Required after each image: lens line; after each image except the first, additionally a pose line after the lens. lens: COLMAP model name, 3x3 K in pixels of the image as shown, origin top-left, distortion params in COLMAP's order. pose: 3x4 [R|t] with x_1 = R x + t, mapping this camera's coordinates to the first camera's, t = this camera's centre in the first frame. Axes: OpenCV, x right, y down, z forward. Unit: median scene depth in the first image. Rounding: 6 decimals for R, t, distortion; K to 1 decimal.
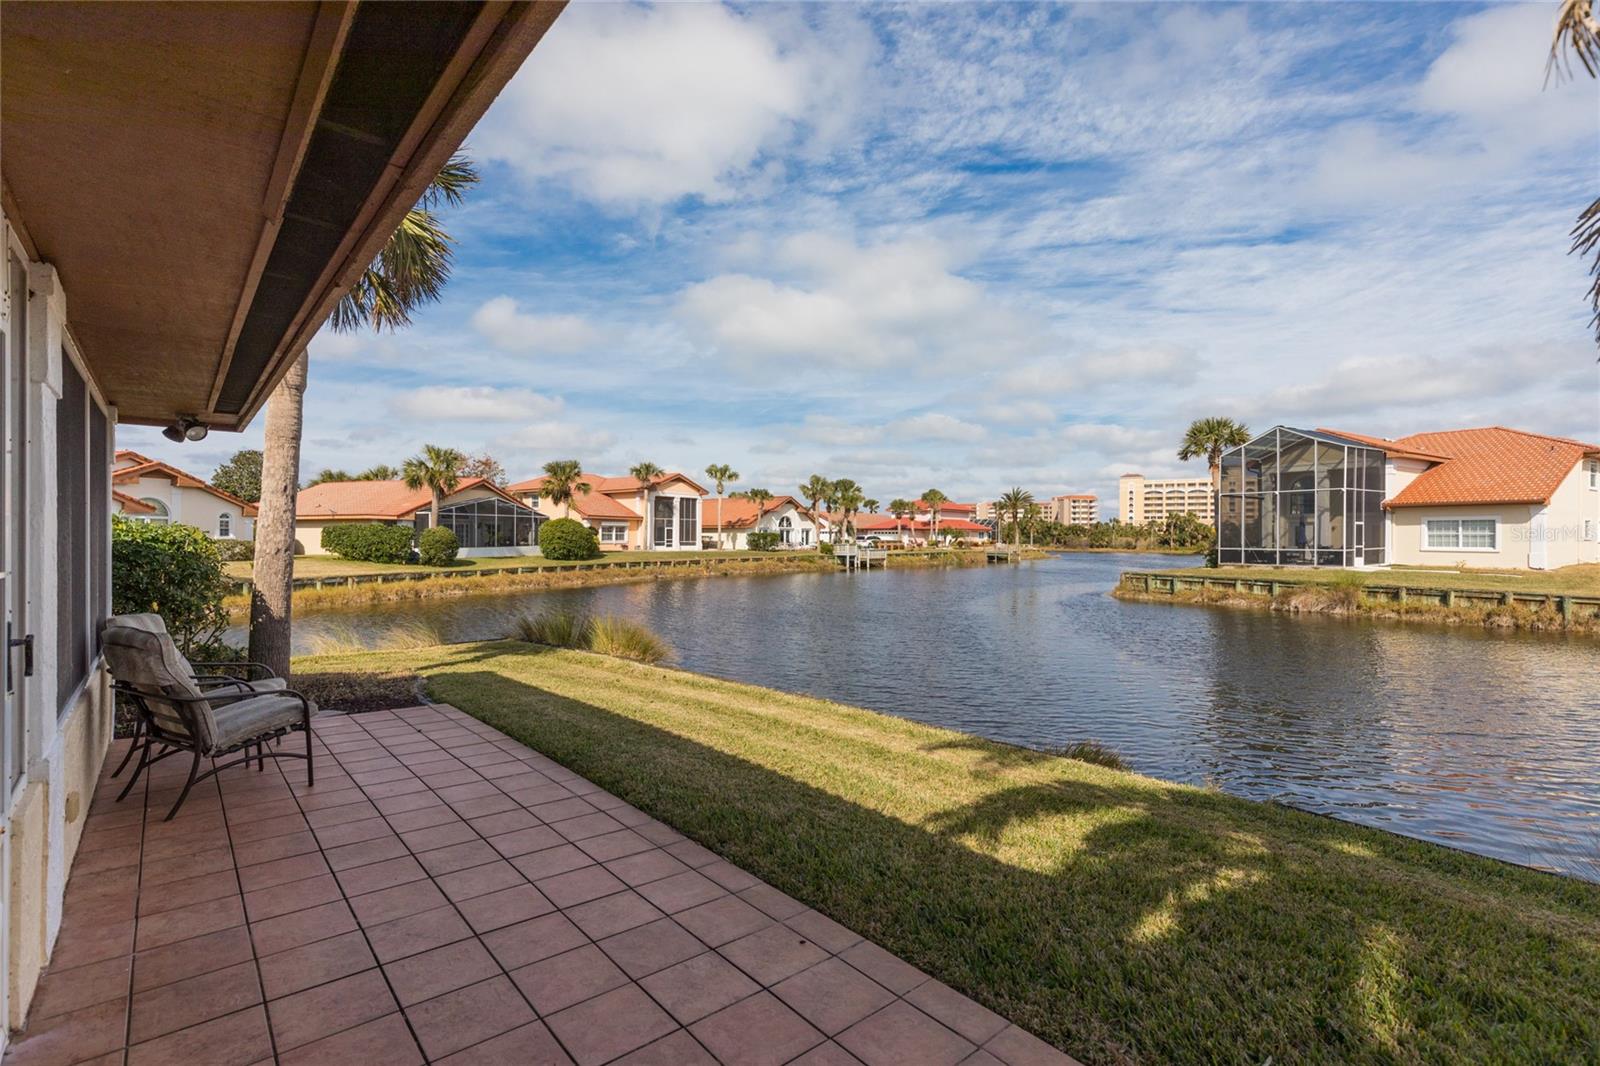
lens RADIAL K [[731.5, 0, 804.1], [0, 731.5, 536.7], [0, 0, 1]] dist [0.004385, 0.000751]
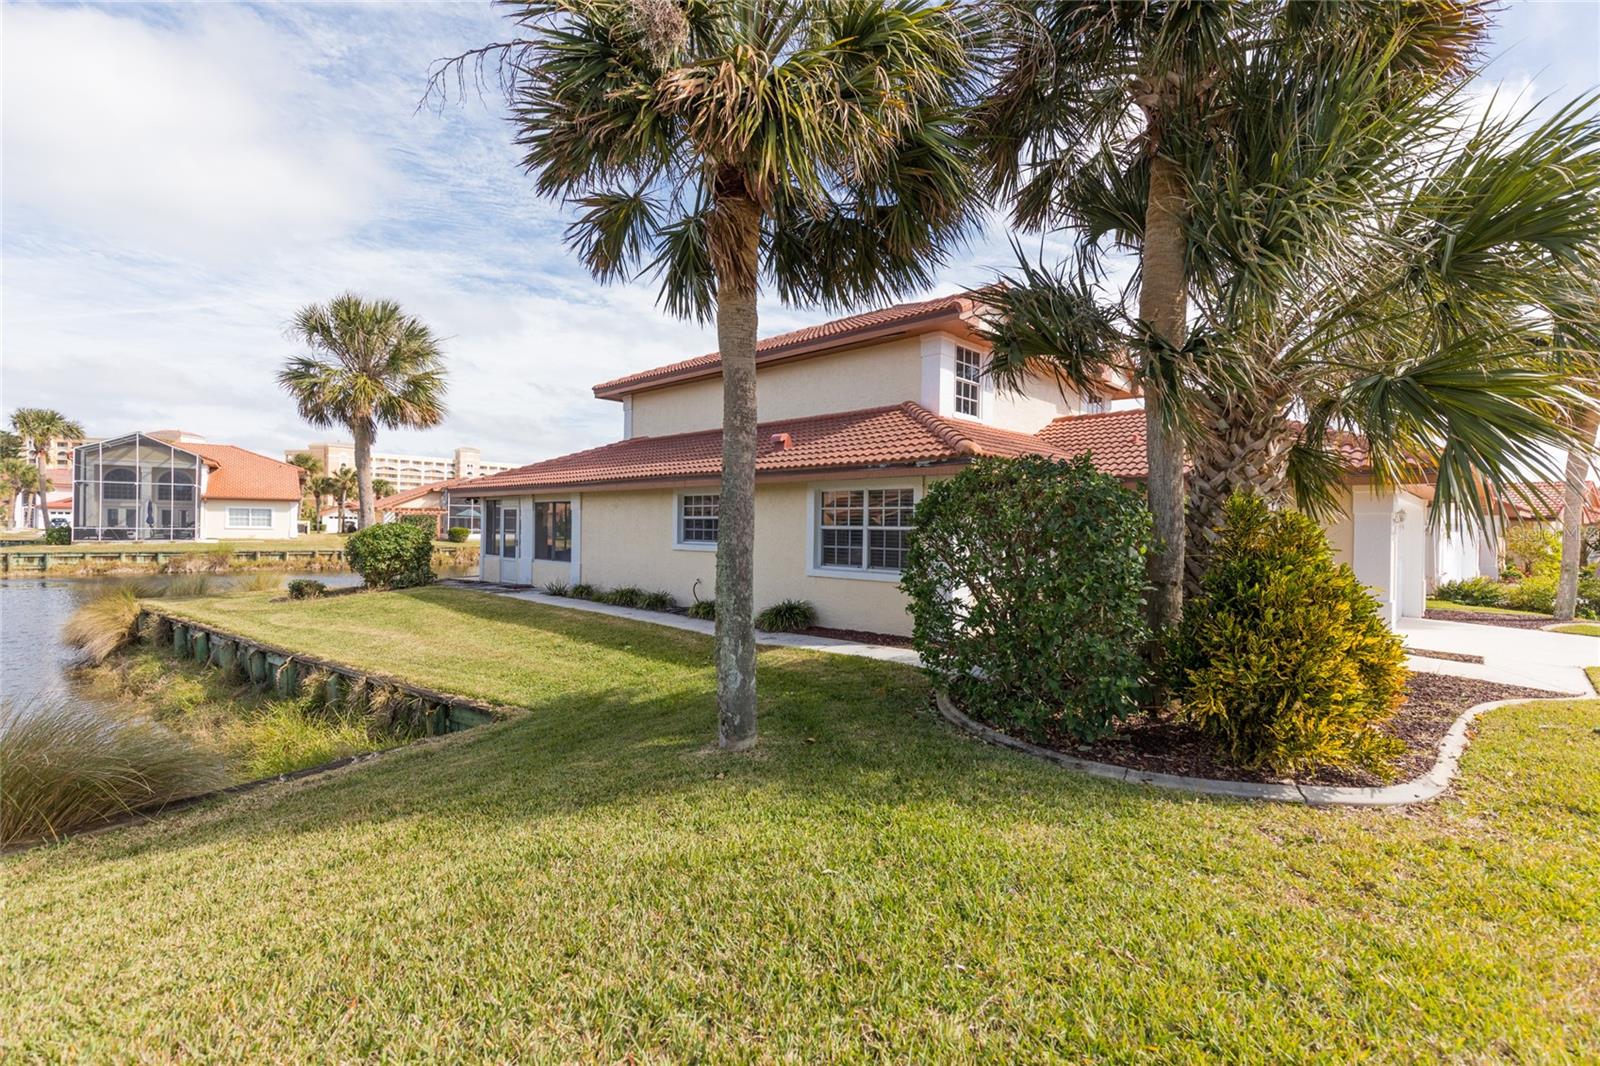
lens RADIAL K [[724.2, 0, 819.1], [0, 724.2, 529.3], [0, 0, 1]] dist [0.002334, 0.000173]
pose [[-0.093823, -0.009607, 0.995543, -0.439137], [-0.012475, 0.999886, 0.008474, -0.004326], [-0.995511, -0.011625, -0.093932, -0.042130]]
